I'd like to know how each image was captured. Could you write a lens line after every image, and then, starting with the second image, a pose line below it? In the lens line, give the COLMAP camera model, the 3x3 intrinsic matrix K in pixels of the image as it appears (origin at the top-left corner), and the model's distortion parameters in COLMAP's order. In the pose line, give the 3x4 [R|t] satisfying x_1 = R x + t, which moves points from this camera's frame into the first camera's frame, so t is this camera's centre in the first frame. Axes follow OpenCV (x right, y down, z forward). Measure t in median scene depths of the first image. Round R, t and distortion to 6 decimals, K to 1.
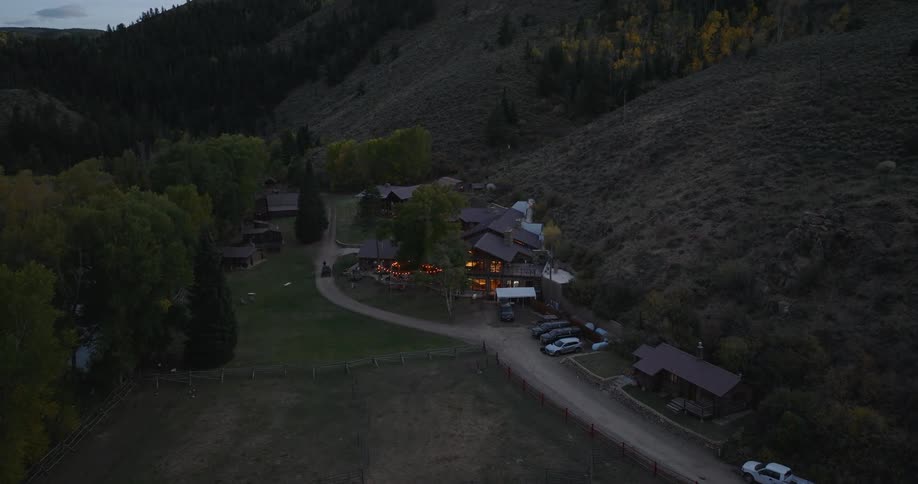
lens RADIAL K [[687.7, 0, 459.0], [0, 687.7, 242.0], [0, 0, 1]] dist [0.010097, 0.001438]
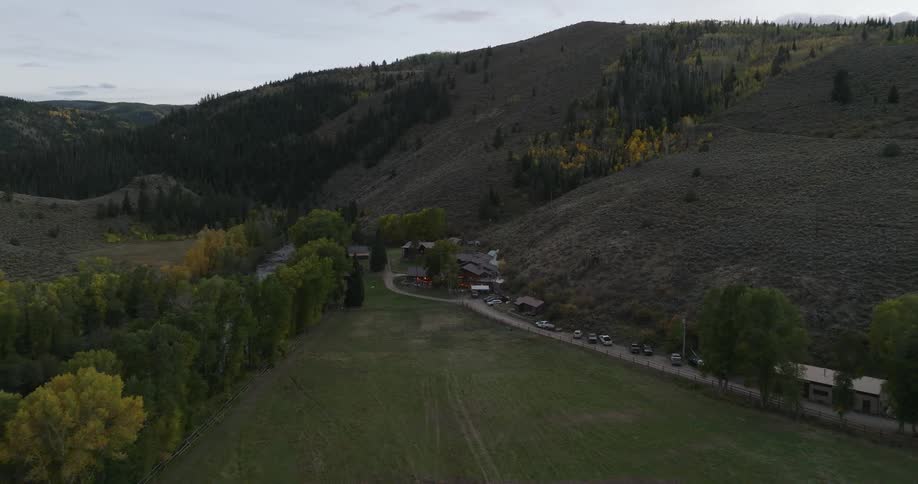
lens RADIAL K [[687.7, 0, 459.0], [0, 687.7, 242.0], [0, 0, 1]] dist [0.010097, 0.001438]
pose [[0.999676, 0.010938, -0.022986, 0.031940], [-0.013073, 0.995401, -0.094899, 0.069683], [0.021843, 0.095169, 0.995221, -0.617468]]
